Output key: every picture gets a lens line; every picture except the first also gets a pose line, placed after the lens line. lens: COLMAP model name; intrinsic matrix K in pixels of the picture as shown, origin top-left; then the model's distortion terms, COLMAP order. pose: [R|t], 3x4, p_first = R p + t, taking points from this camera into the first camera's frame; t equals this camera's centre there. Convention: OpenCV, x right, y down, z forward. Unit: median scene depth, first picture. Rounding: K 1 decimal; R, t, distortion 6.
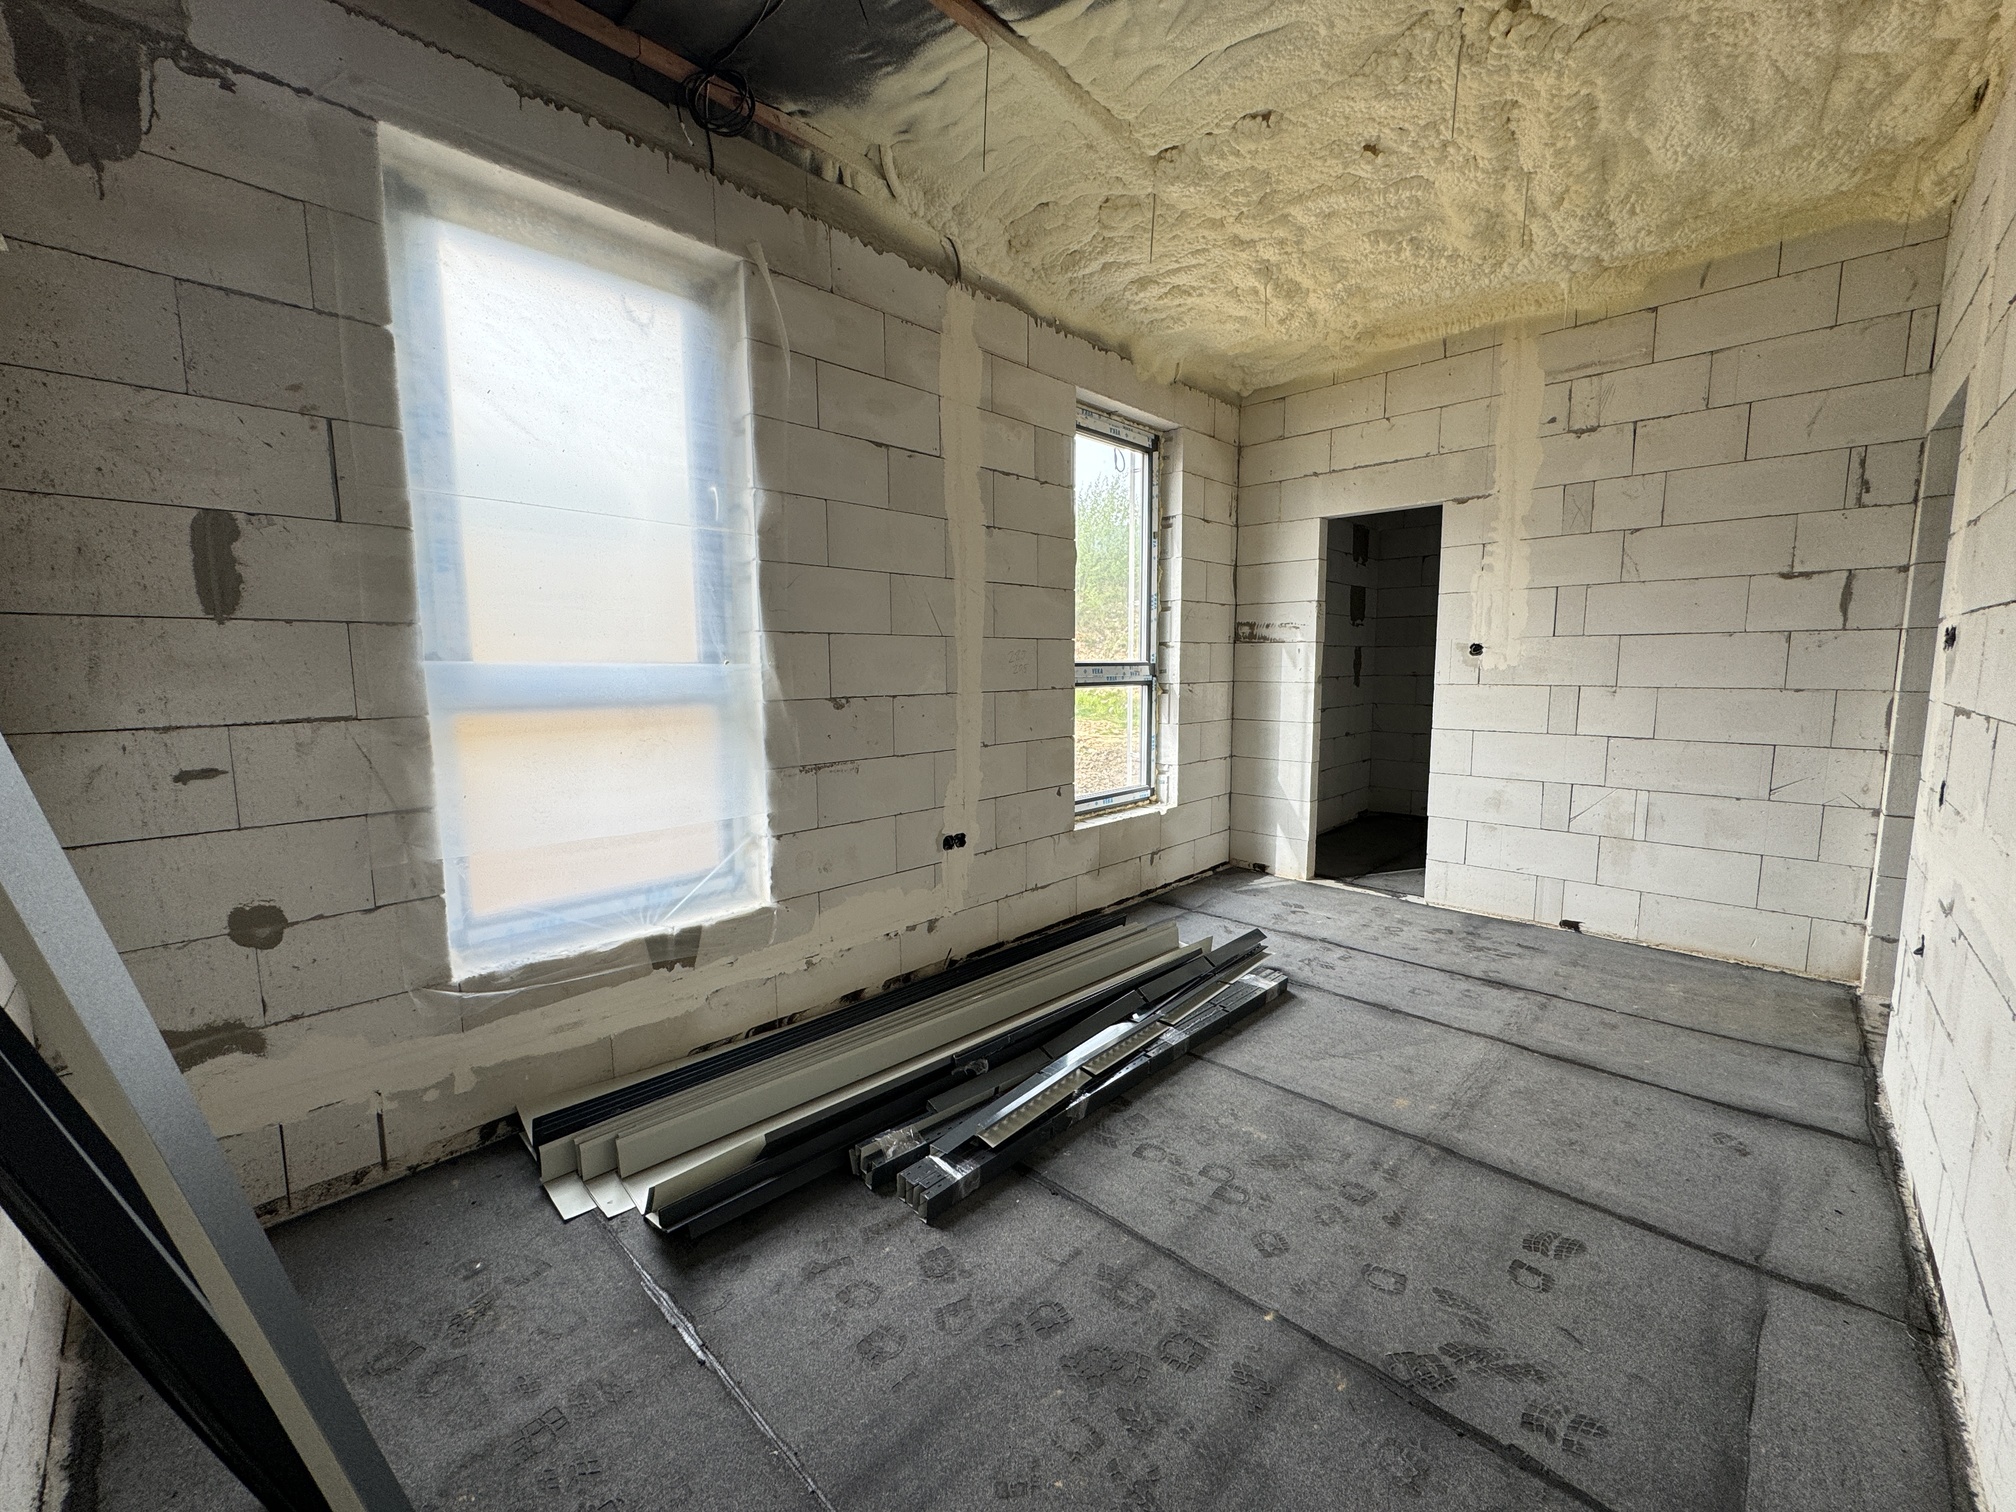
lens RADIAL K [[803.2, 0, 1006.0], [0, 803.2, 754.3], [0, 0, 1]] dist [-0.002166, 0.000061]
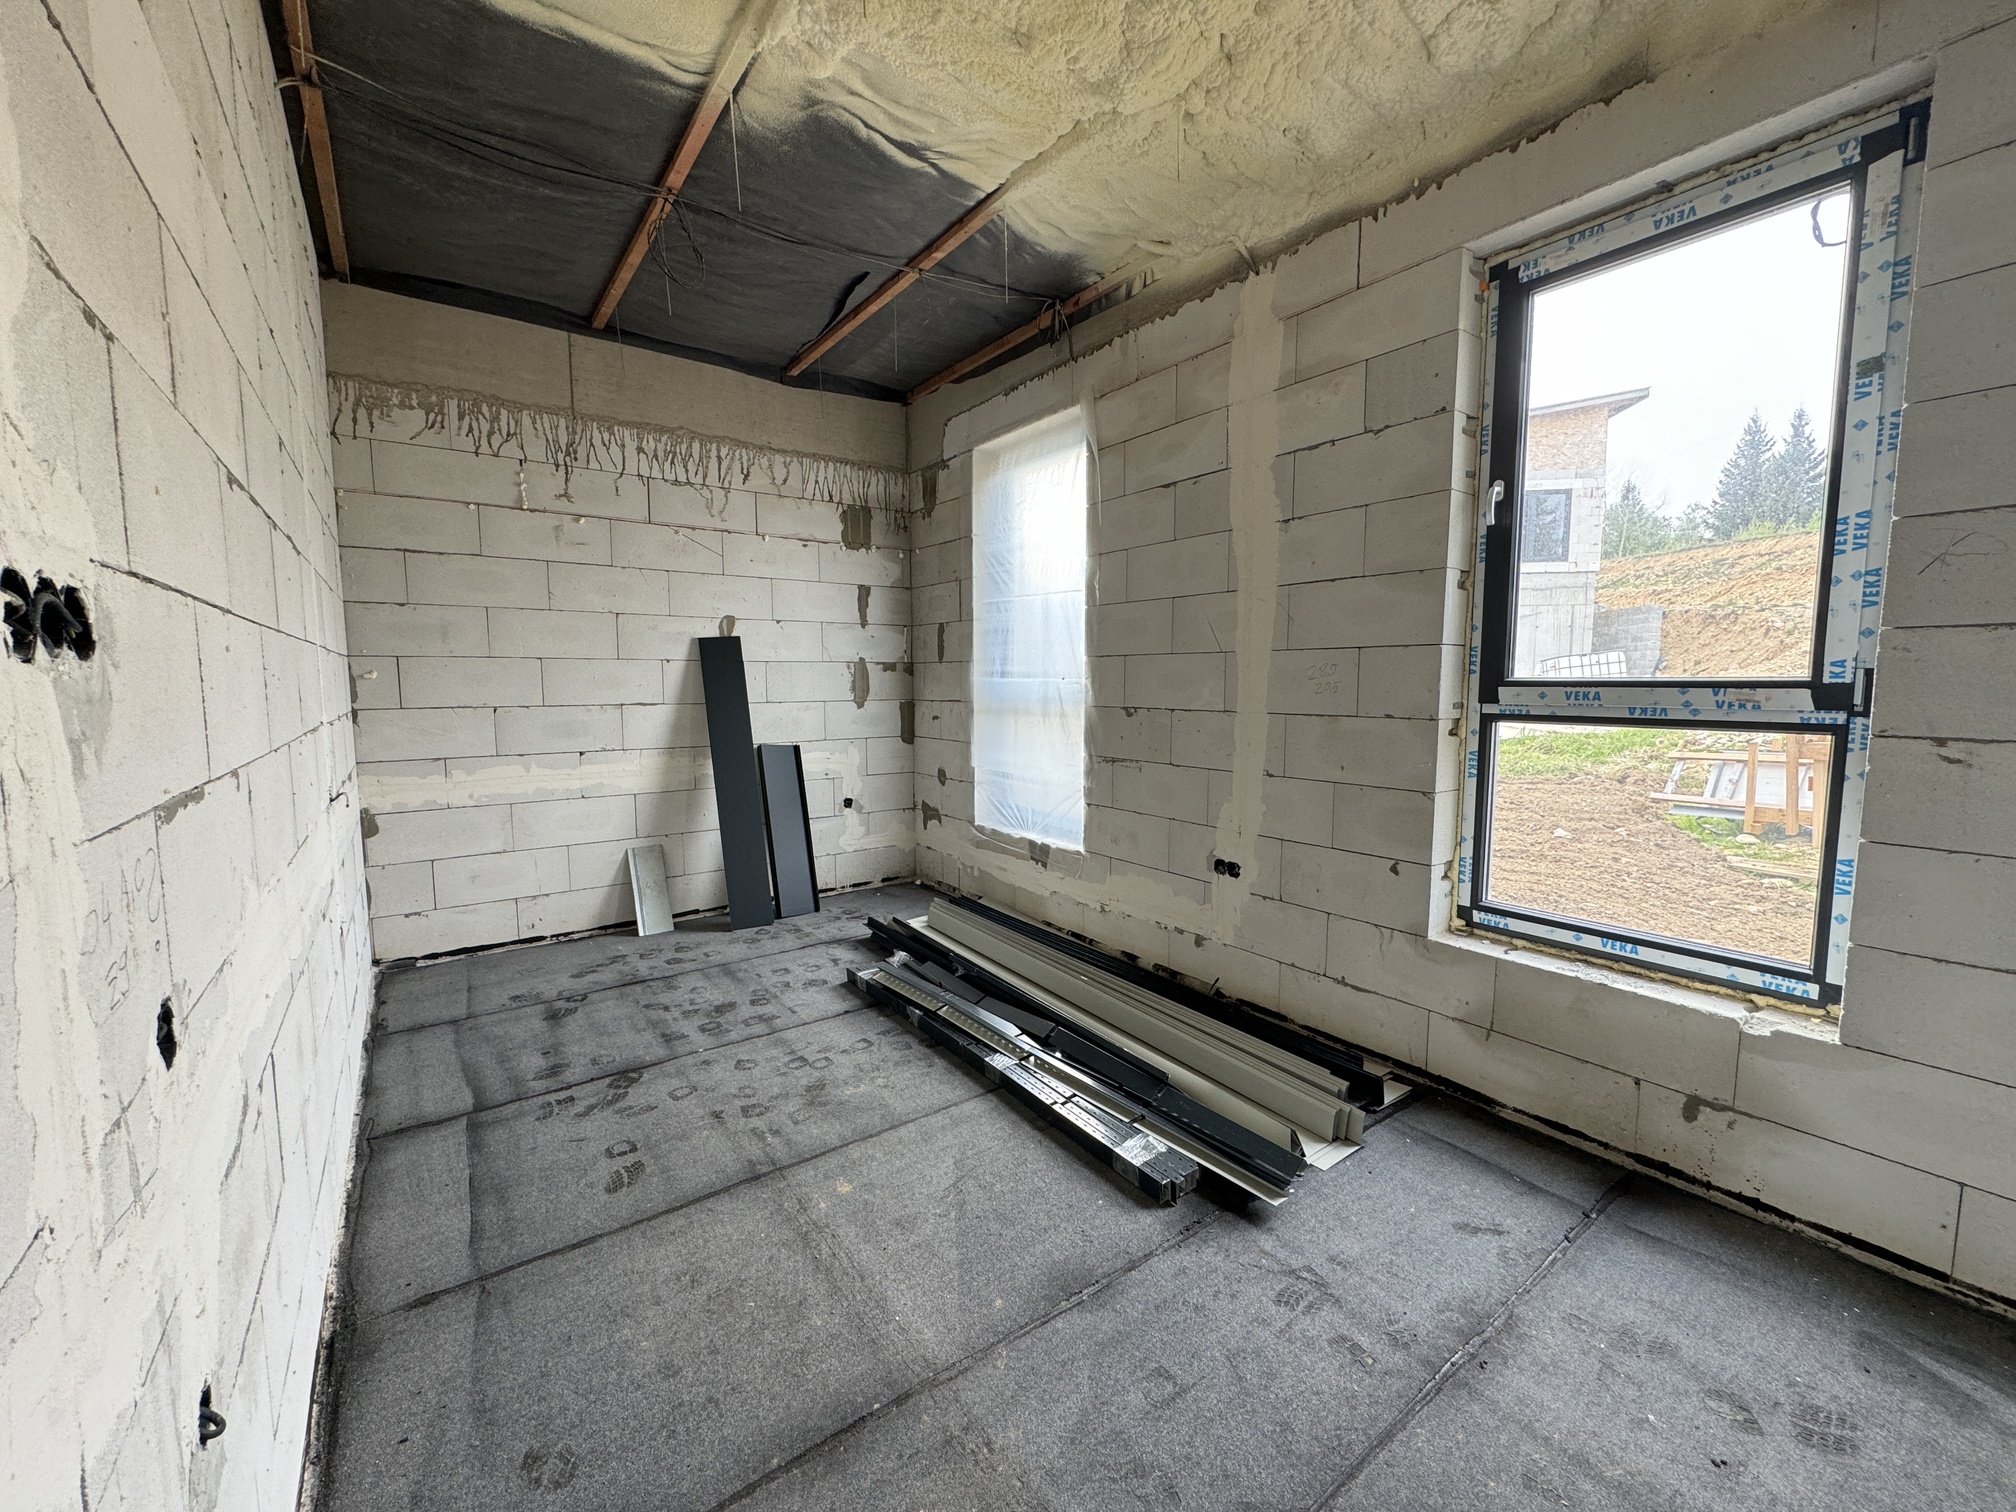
lens RADIAL K [[803.2, 0, 1006.3], [0, 803.2, 753.3], [0, 0, 1]] dist [-0.002166, 0.000061]
pose [[-0.169038, 0.097063, -0.980819, 1.109724], [-0.108999, 0.987194, 0.116479, -0.132147], [0.979564, 0.126598, -0.156293, 1.089381]]
